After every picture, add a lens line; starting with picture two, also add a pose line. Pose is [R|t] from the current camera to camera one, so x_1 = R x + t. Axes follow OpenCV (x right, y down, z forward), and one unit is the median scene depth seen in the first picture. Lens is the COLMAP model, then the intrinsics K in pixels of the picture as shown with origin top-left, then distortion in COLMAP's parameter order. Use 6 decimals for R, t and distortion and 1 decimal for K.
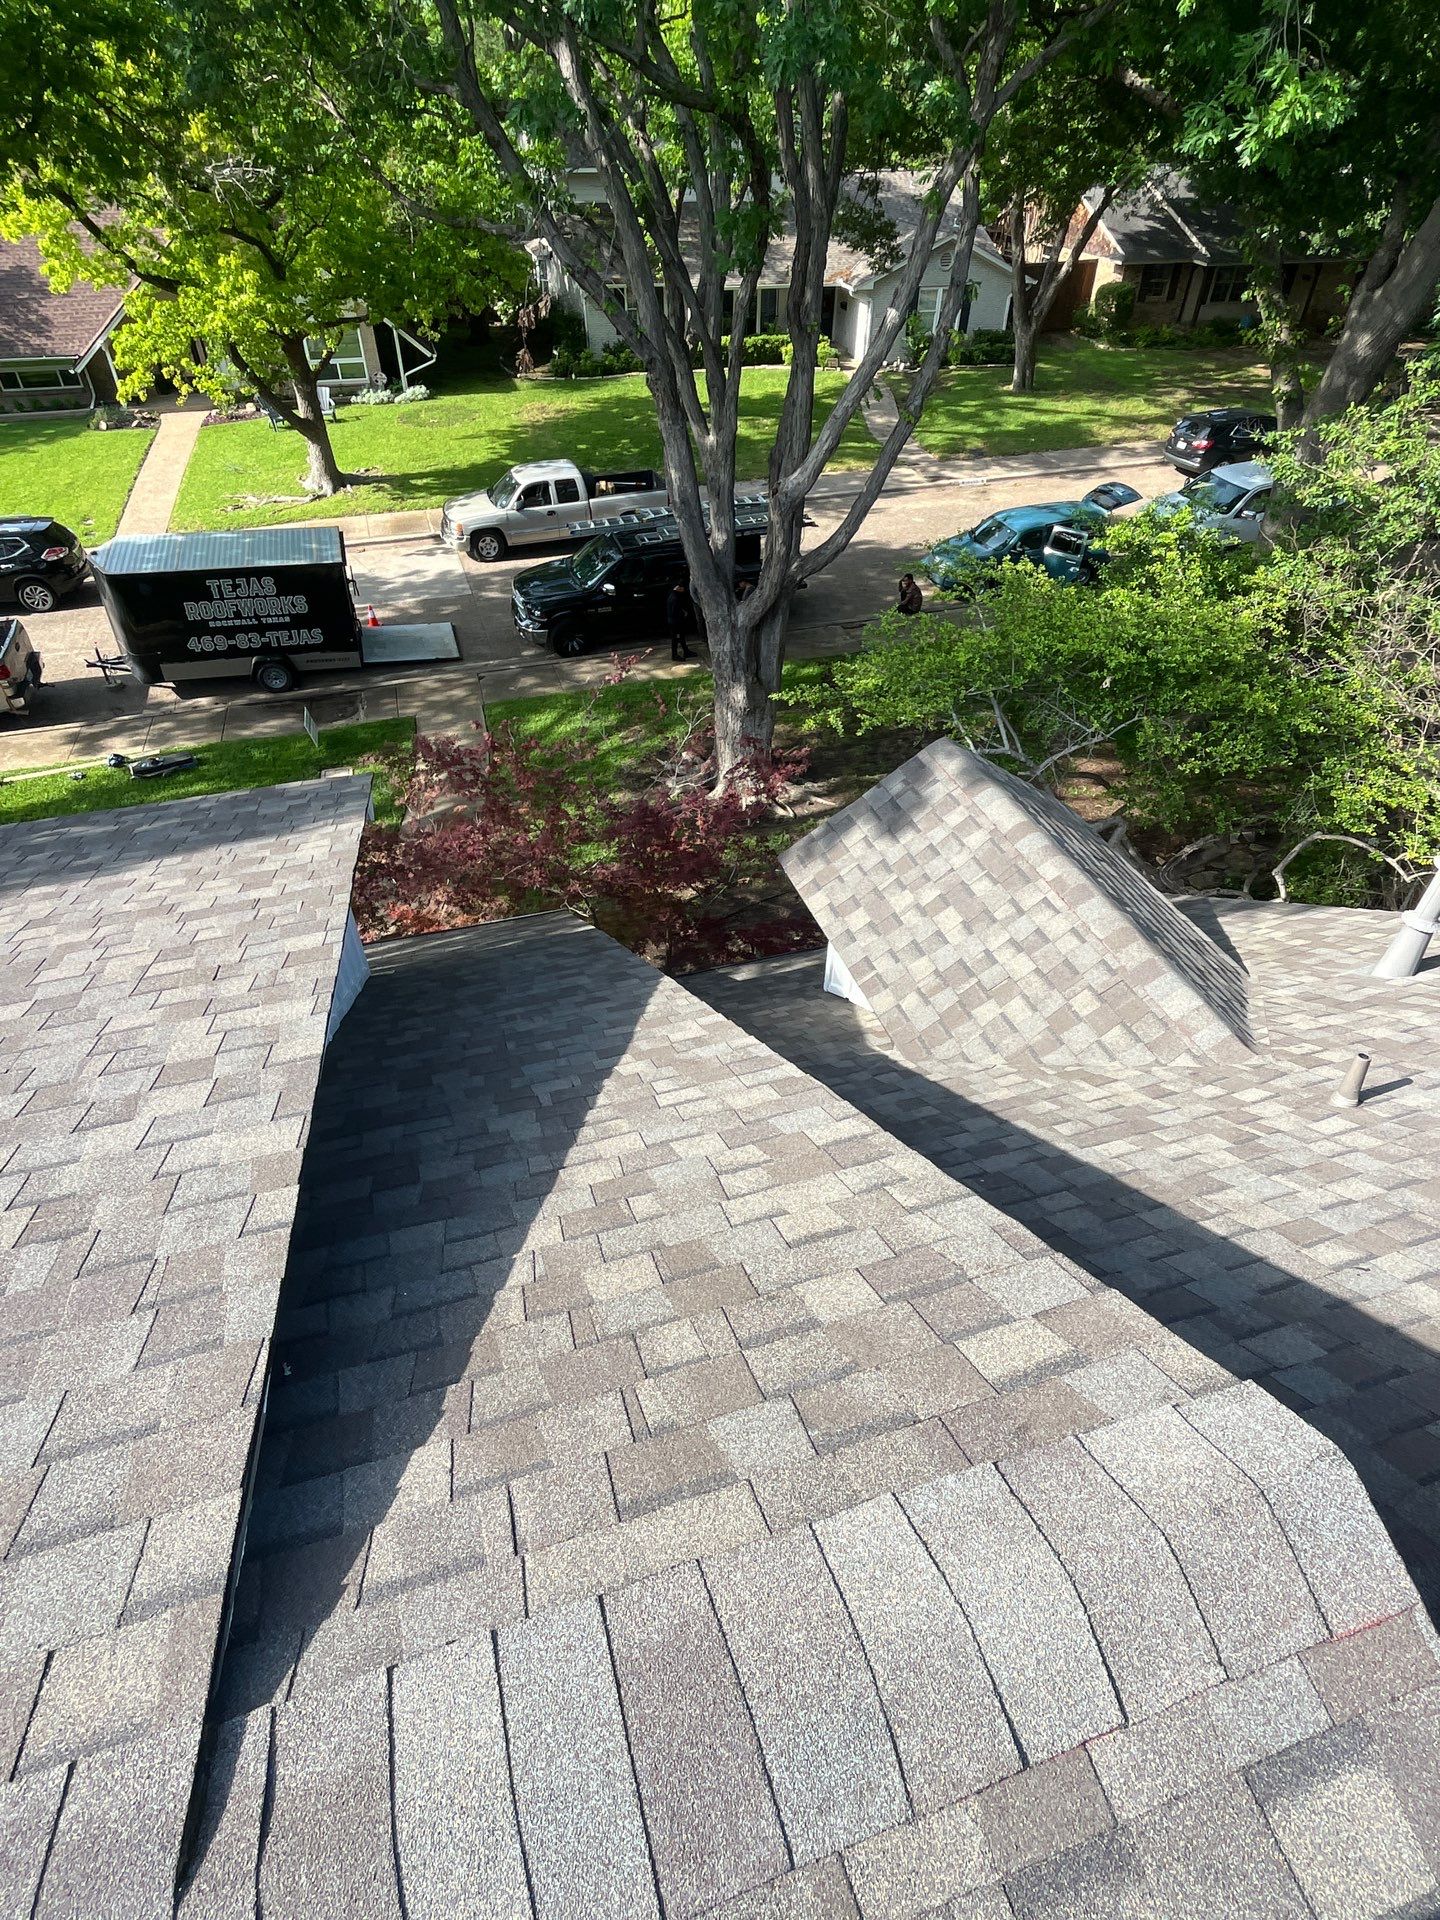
lens RADIAL K [[1015.2, 0, 718.9], [0, 1015.2, 957.4], [0, 0, 1]] dist [0.004244, -0.001218]
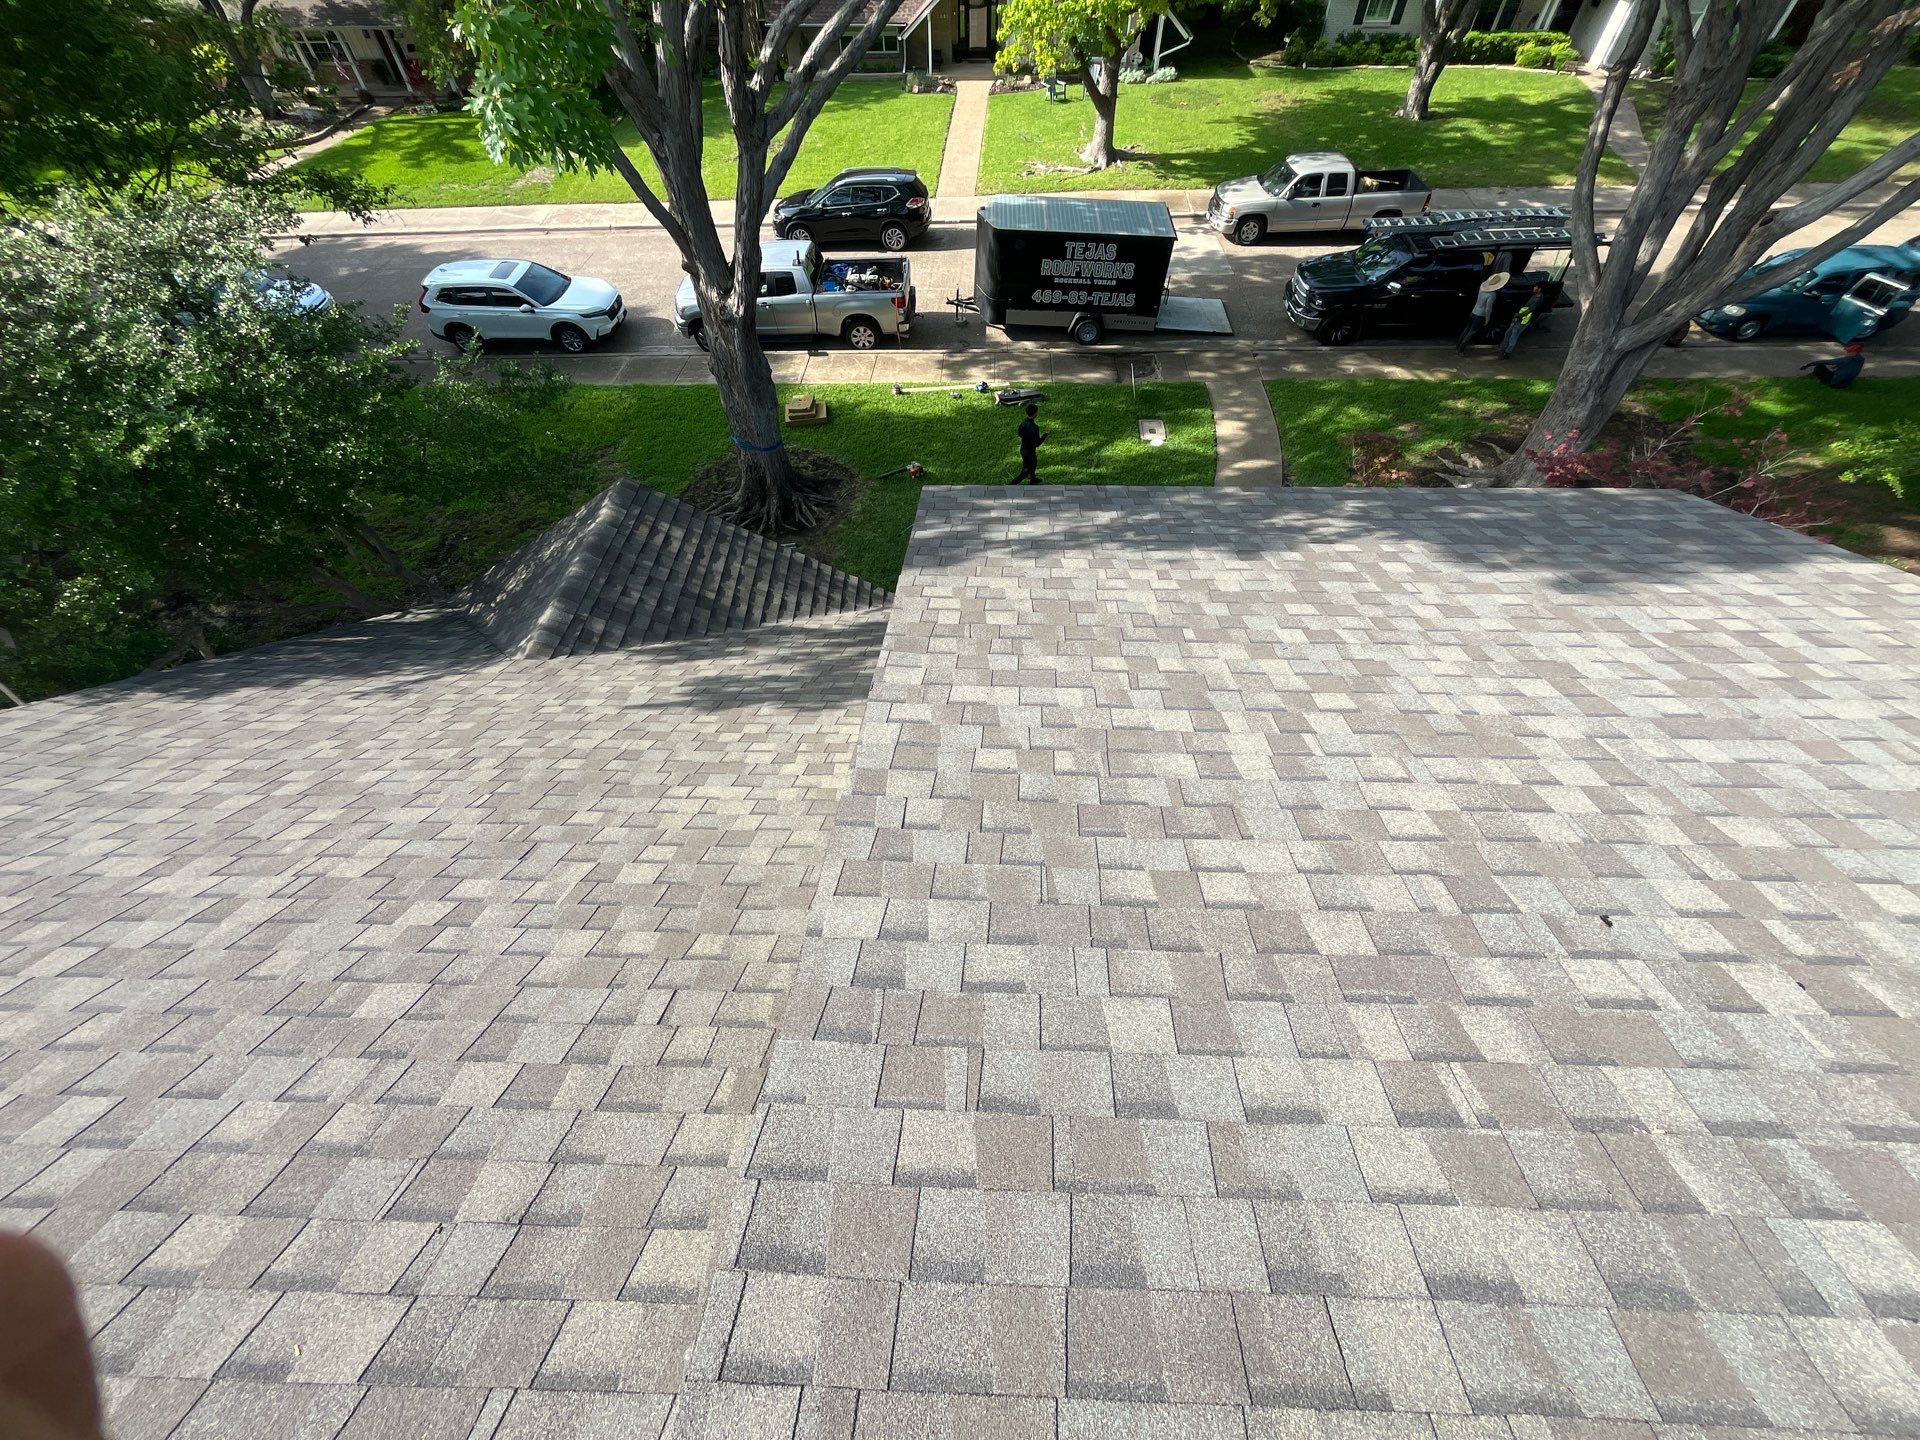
lens RADIAL K [[776.4, 0, 957.8], [0, 776.4, 725.7], [0, 0, 1]] dist [-0.003224, 0.000601]
pose [[0.943351, 0.247346, -0.221153, -0.214218], [-0.200789, 0.956205, 0.212970, 0.009300], [0.264145, -0.156500, 0.951701, -0.007176]]
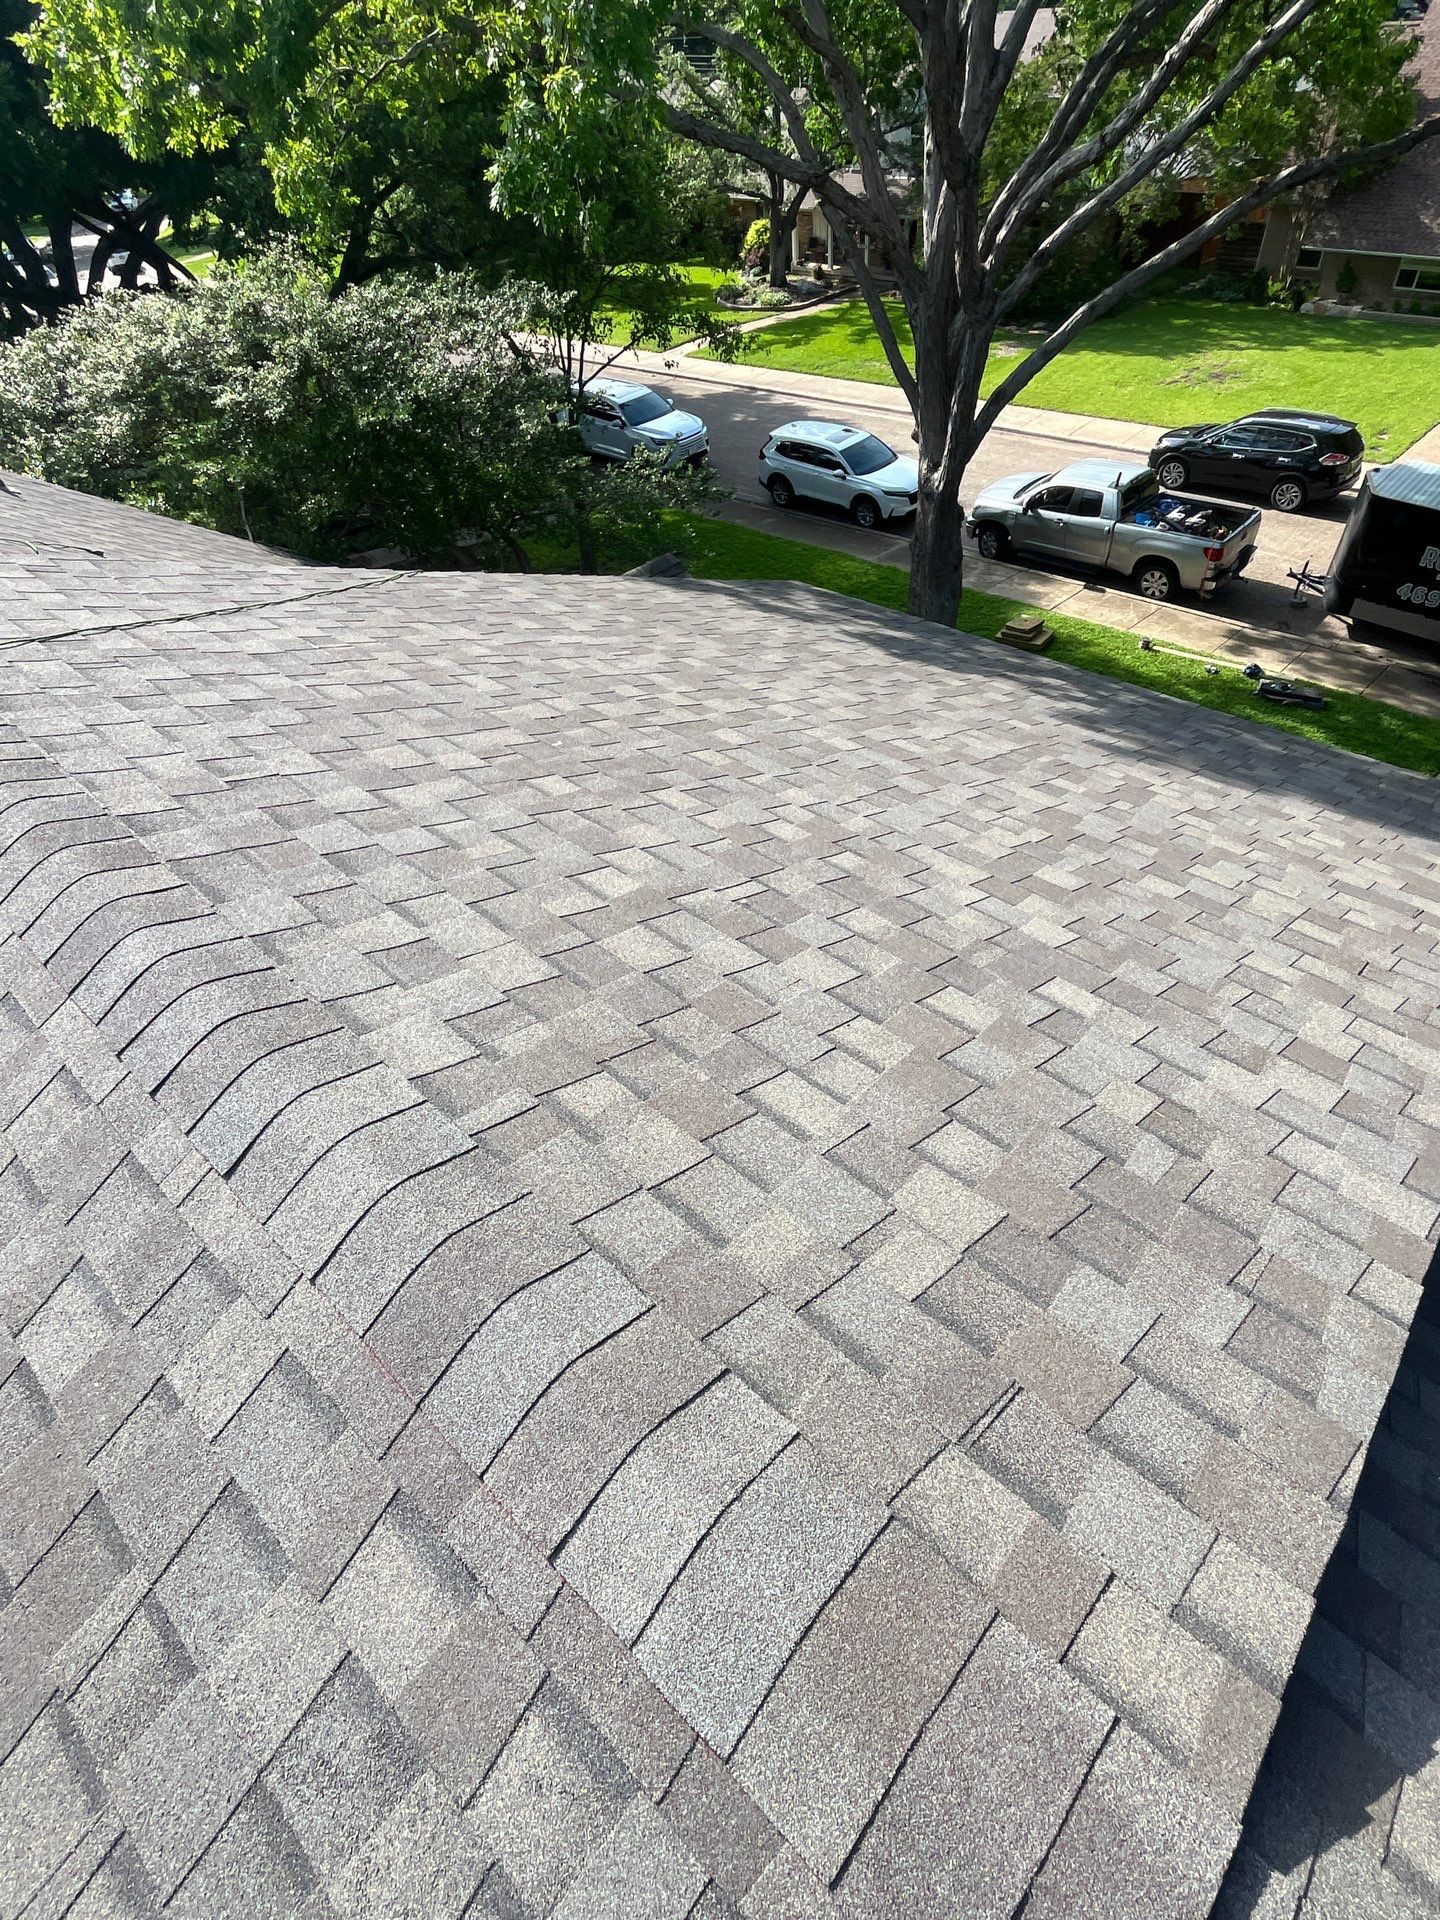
lens RADIAL K [[1015.2, 0, 722.4], [0, 1015.2, 954.8], [0, 0, 1]] dist [0.004244, -0.001218]
pose [[0.498352, 0.568790, -0.654311, -0.026726], [-0.523057, 0.799135, 0.296302, 0.004960], [0.691416, 0.194579, 0.695760, -0.003980]]
